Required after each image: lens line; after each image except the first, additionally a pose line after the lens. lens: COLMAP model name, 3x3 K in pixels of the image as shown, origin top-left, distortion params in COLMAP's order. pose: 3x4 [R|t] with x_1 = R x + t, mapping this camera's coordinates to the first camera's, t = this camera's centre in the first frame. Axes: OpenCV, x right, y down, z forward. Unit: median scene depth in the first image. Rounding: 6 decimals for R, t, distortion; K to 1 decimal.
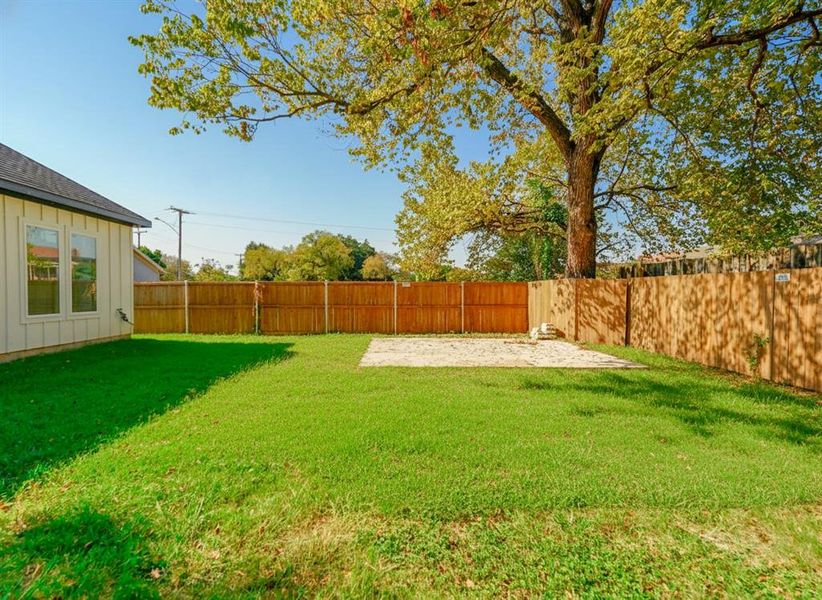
lens RADIAL K [[432.7, 0, 411.0], [0, 432.7, 300.0], [0, 0, 1]] dist [0.000914, 0.000155]
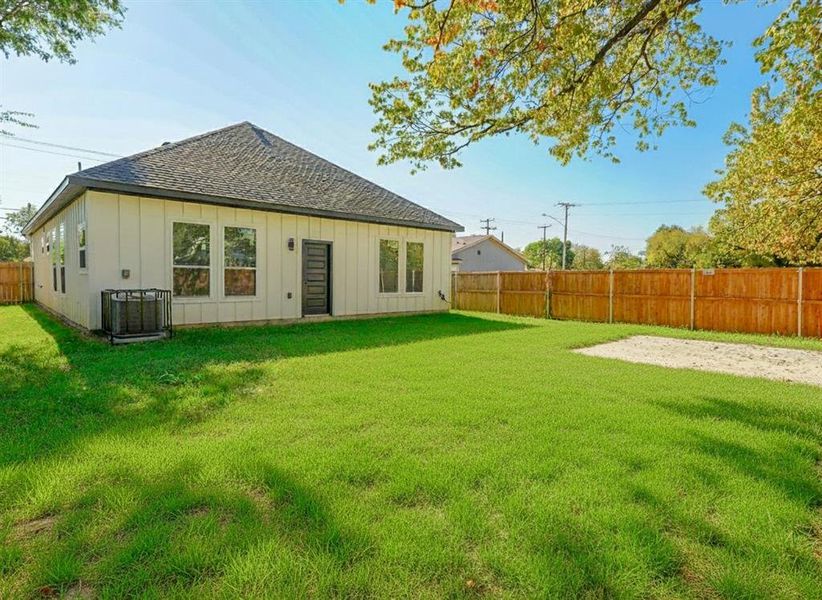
lens RADIAL K [[432.7, 0, 411.0], [0, 432.7, 300.0], [0, 0, 1]] dist [0.000914, 0.000155]
pose [[0.629323, 0.041410, -0.776040, 0.623080], [-0.018529, 0.999095, 0.038286, -0.005737], [0.776923, -0.009715, 0.629521, 0.045801]]
